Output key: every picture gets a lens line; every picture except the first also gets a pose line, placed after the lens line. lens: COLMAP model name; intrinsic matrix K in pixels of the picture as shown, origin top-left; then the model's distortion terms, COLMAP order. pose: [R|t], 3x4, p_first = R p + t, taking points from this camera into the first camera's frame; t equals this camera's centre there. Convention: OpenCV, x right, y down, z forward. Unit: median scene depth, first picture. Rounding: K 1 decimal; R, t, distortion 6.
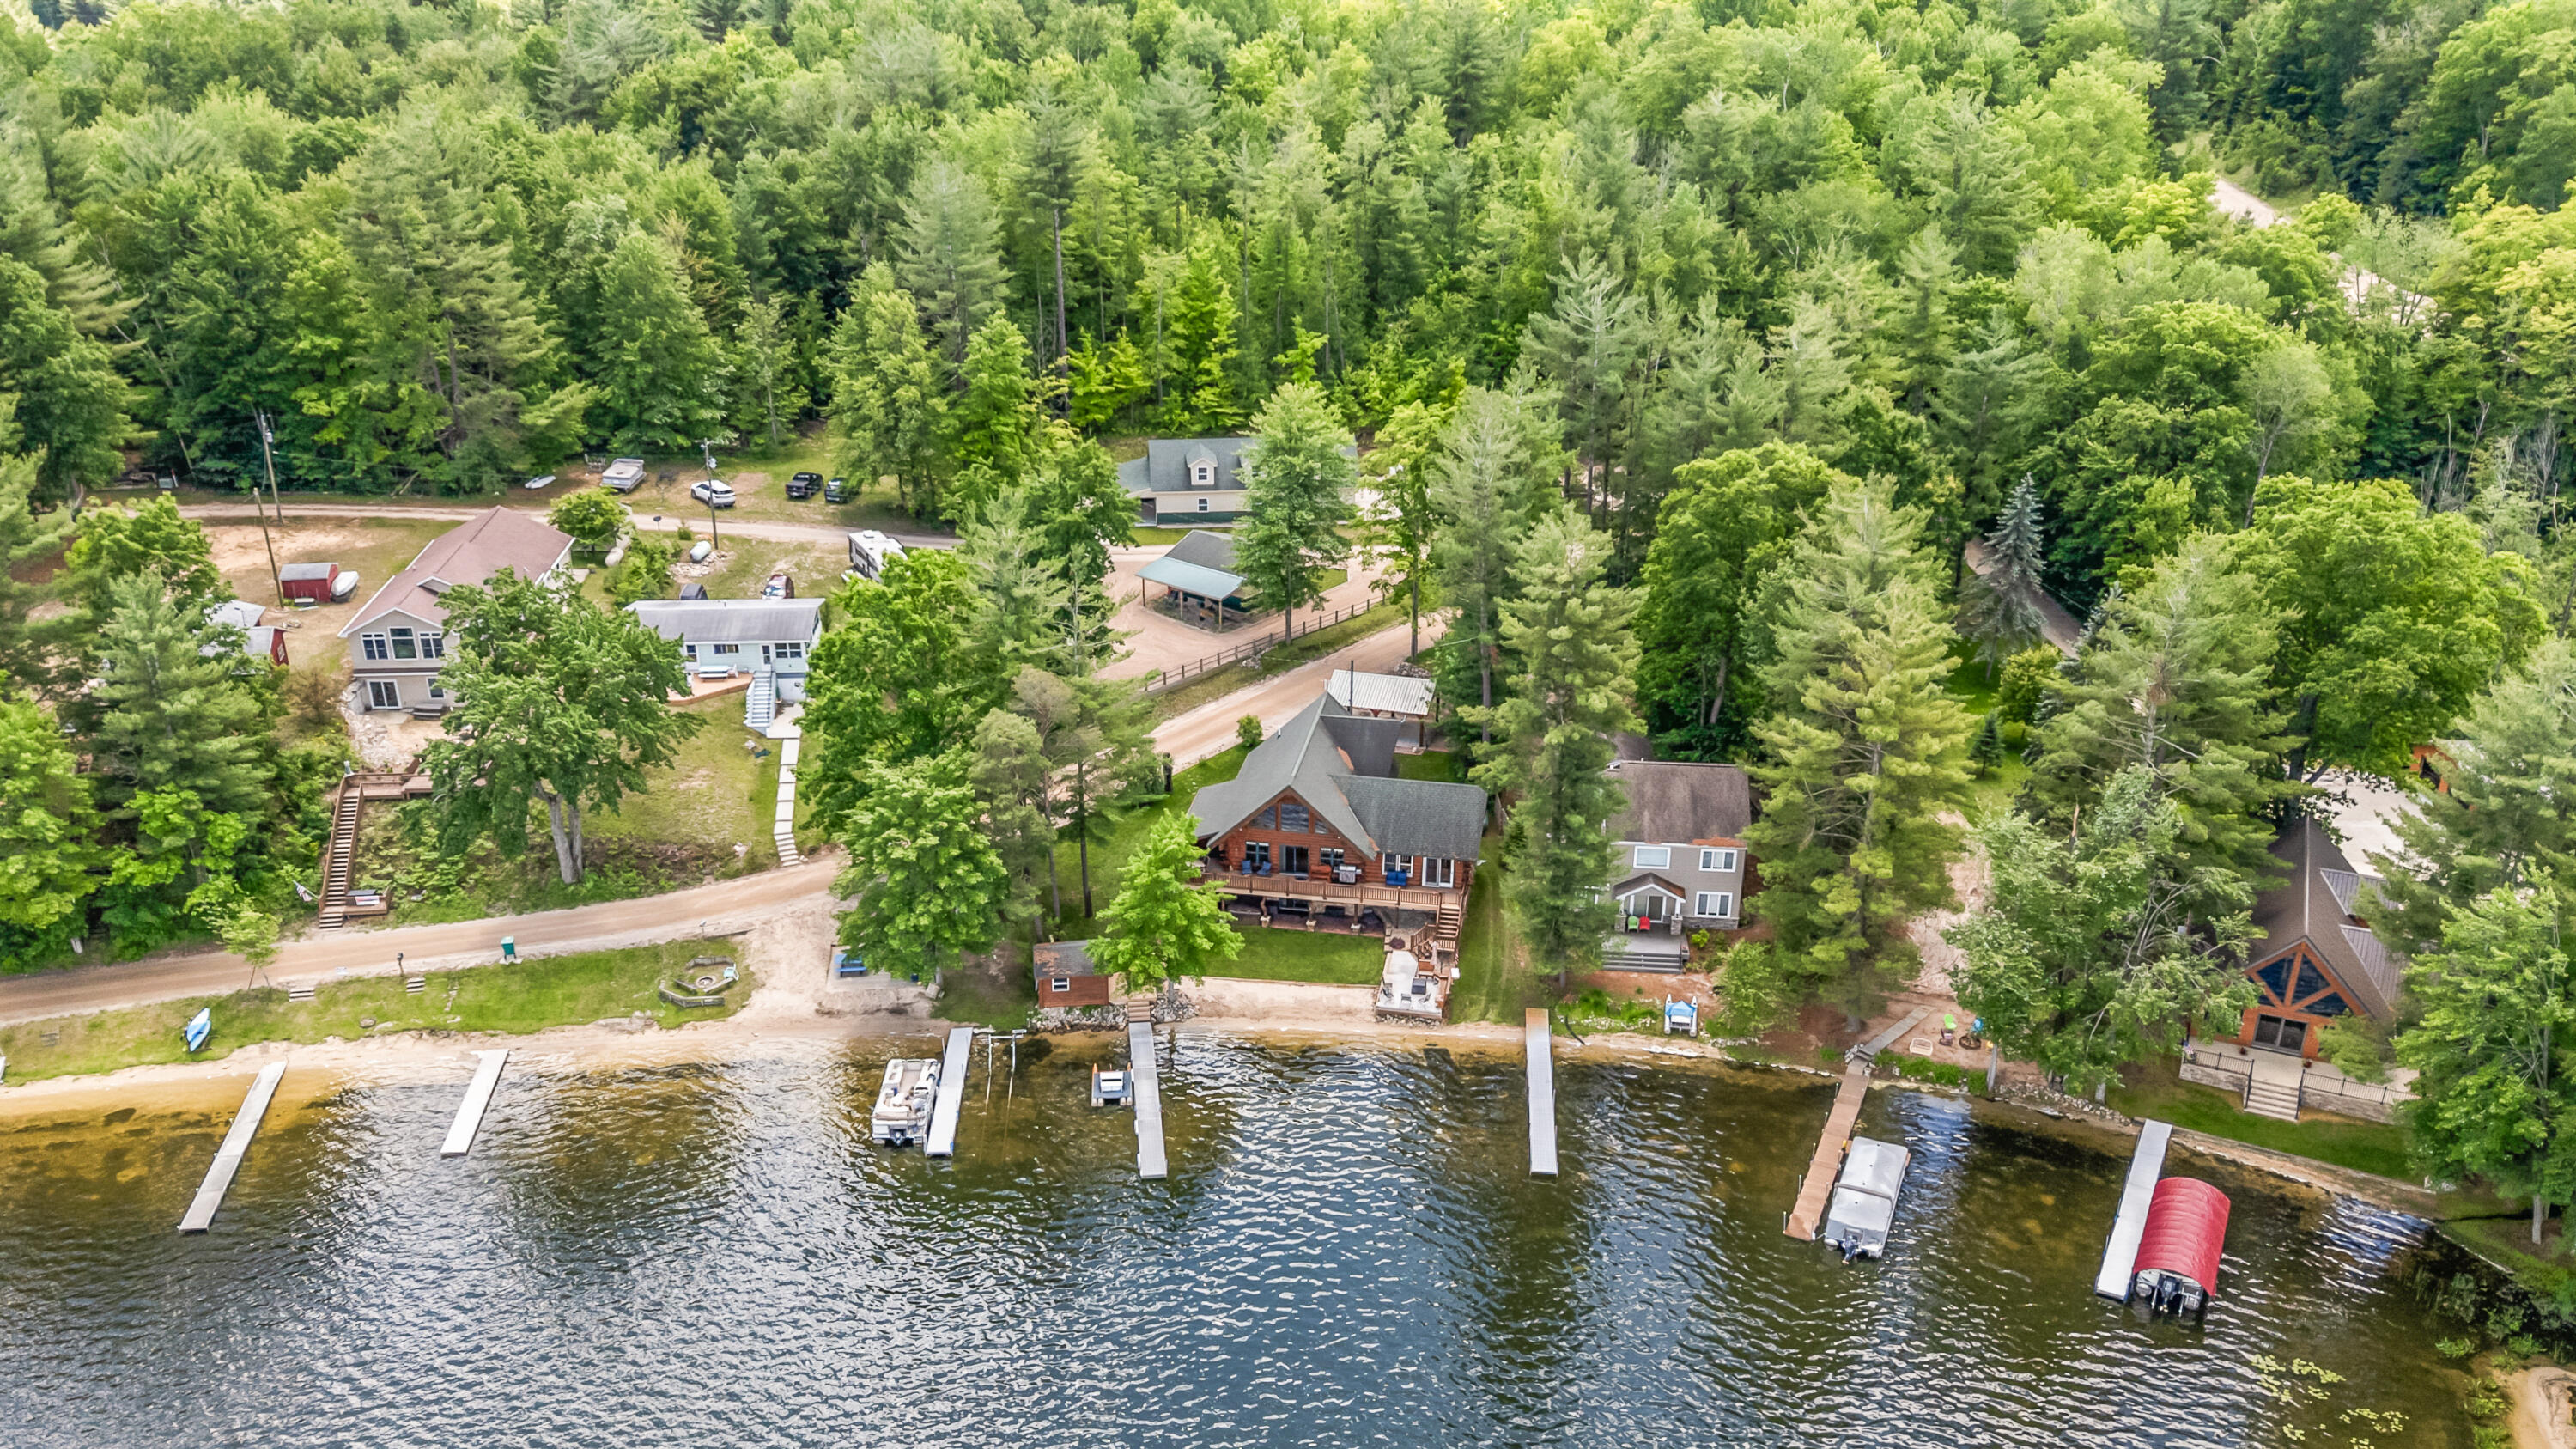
lens RADIAL K [[1905.5, 0, 1277.1], [0, 1905.5, 930.0], [0, 0, 1]] dist [0.063860, -0.053647]
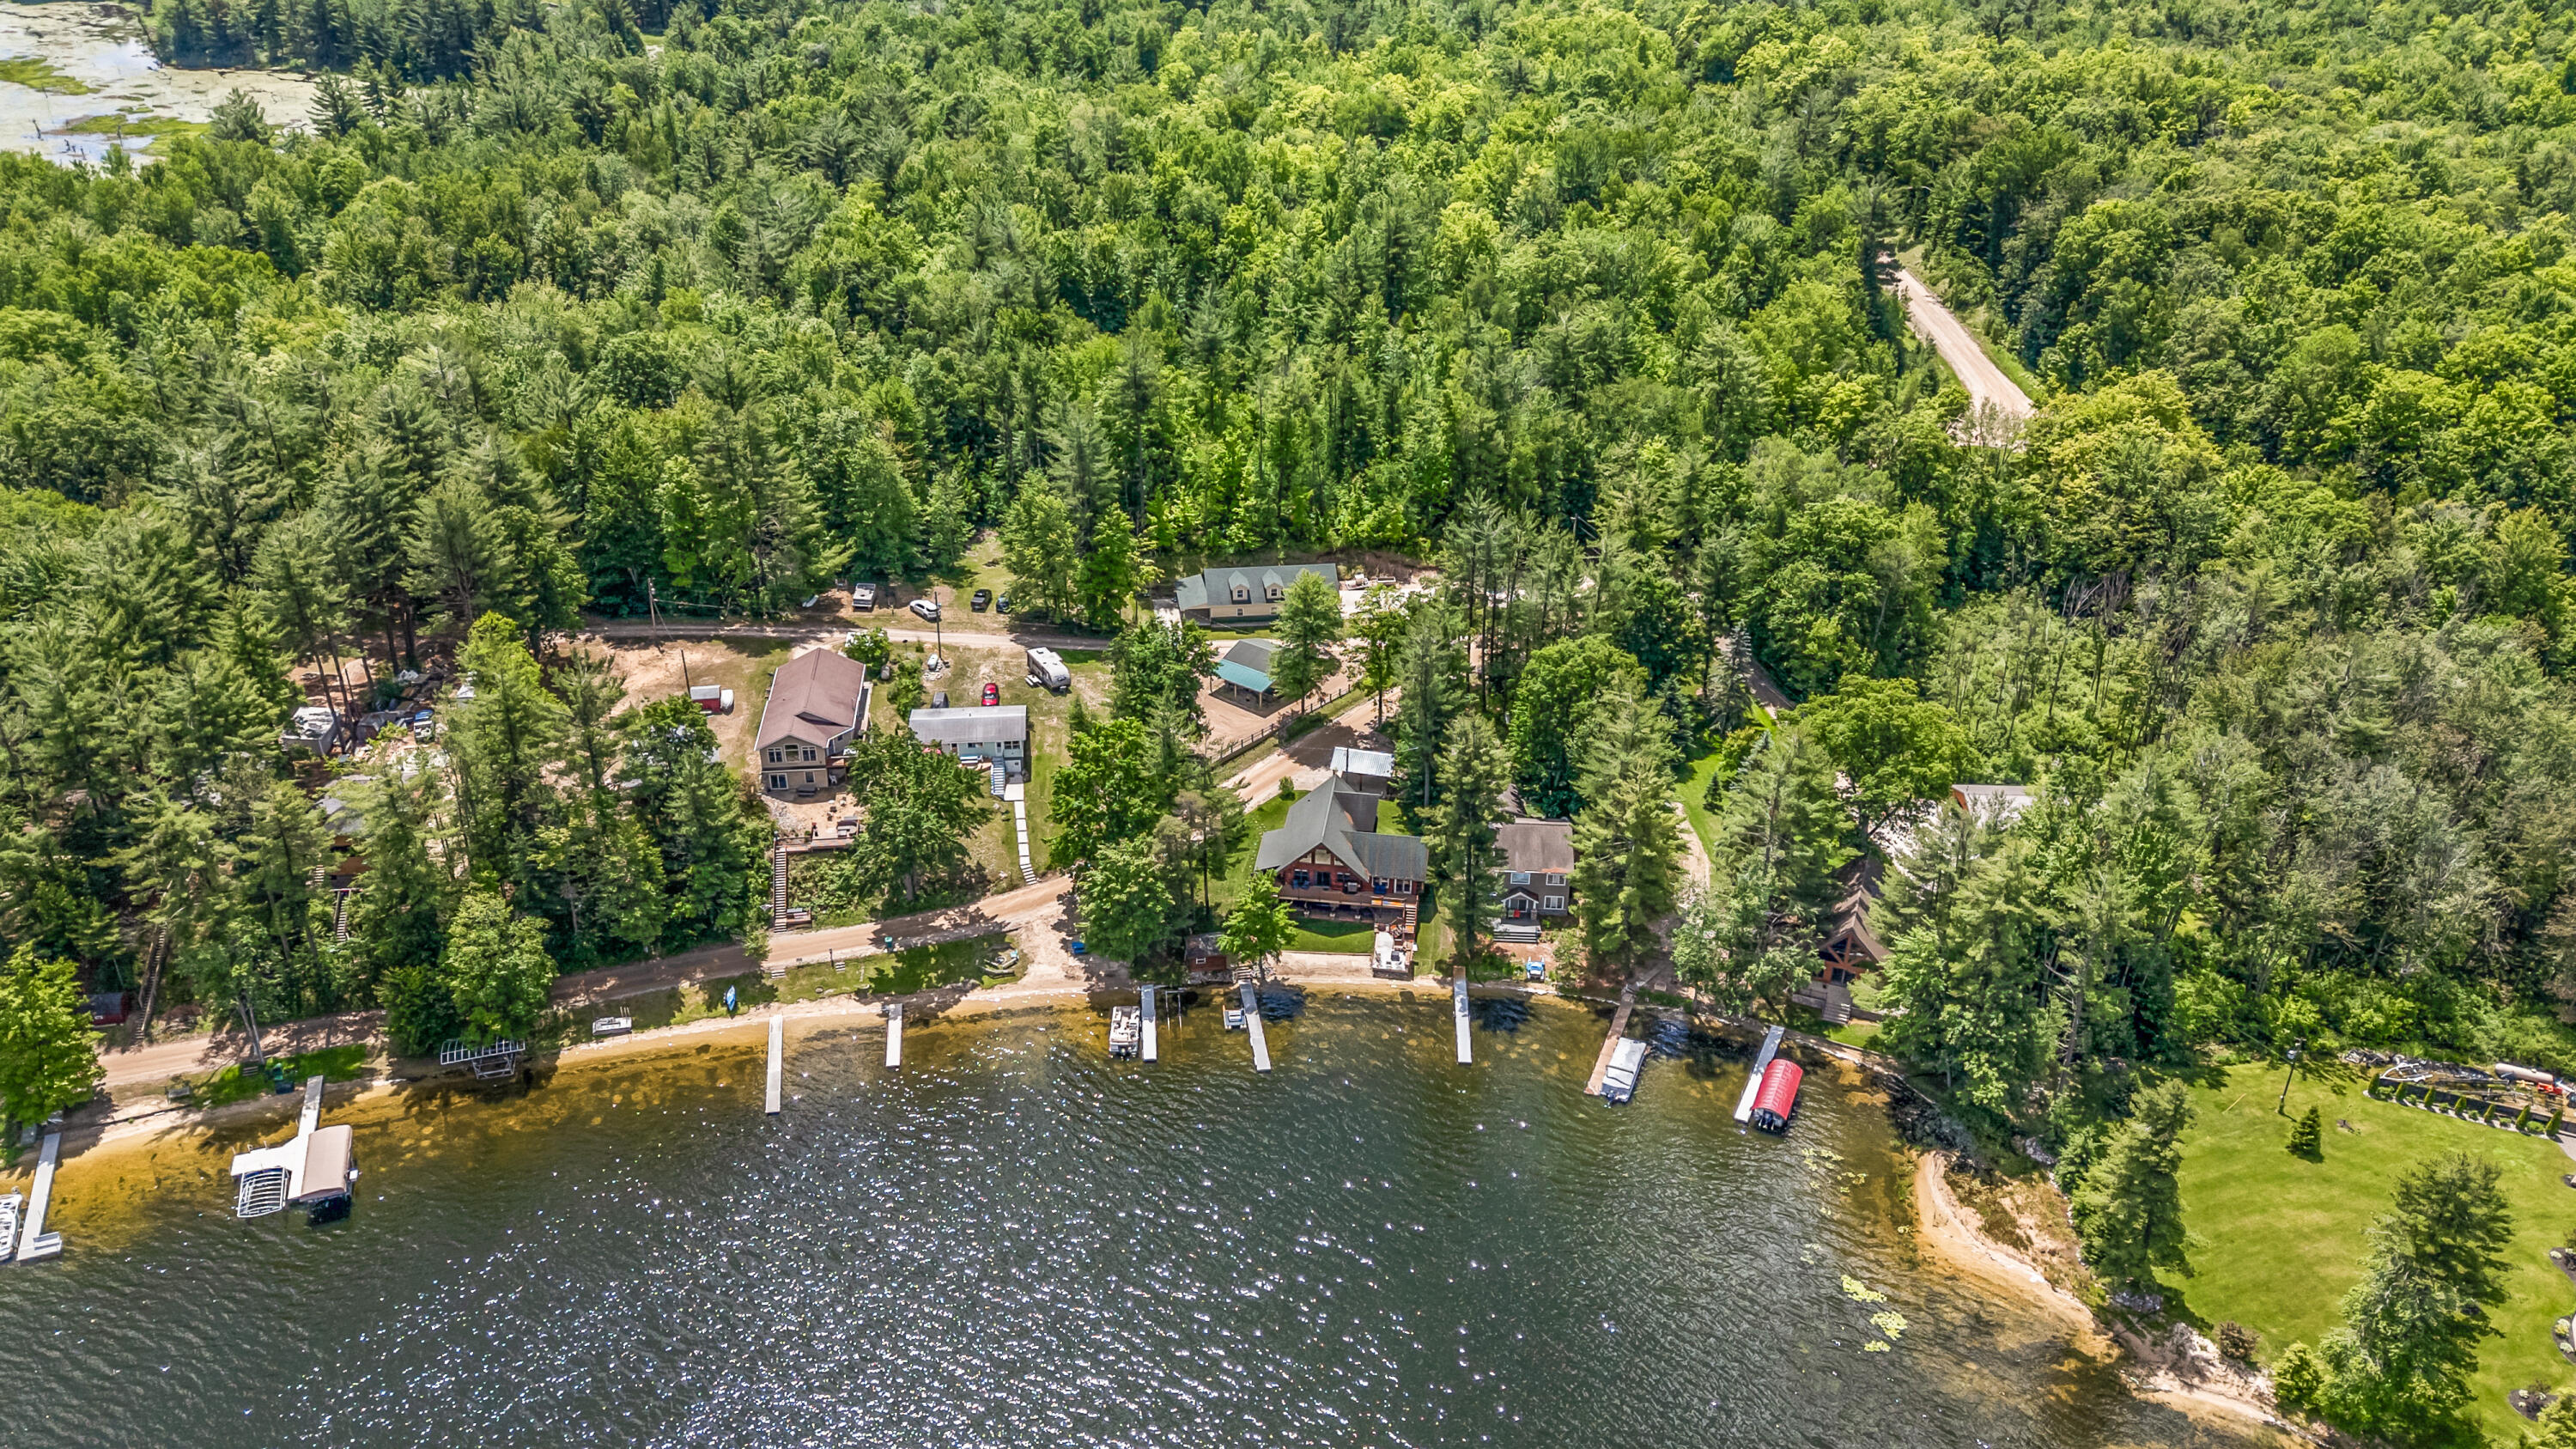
lens RADIAL K [[1867.0, 0, 1300.6], [0, 1867.0, 809.2], [0, 0, 1]] dist [0.113374, -0.115744]
pose [[0.997790, -0.018600, 0.063789, -0.119022], [0.014285, 0.997620, 0.067449, -0.215735], [-0.064891, -0.066389, 0.995682, -0.719750]]
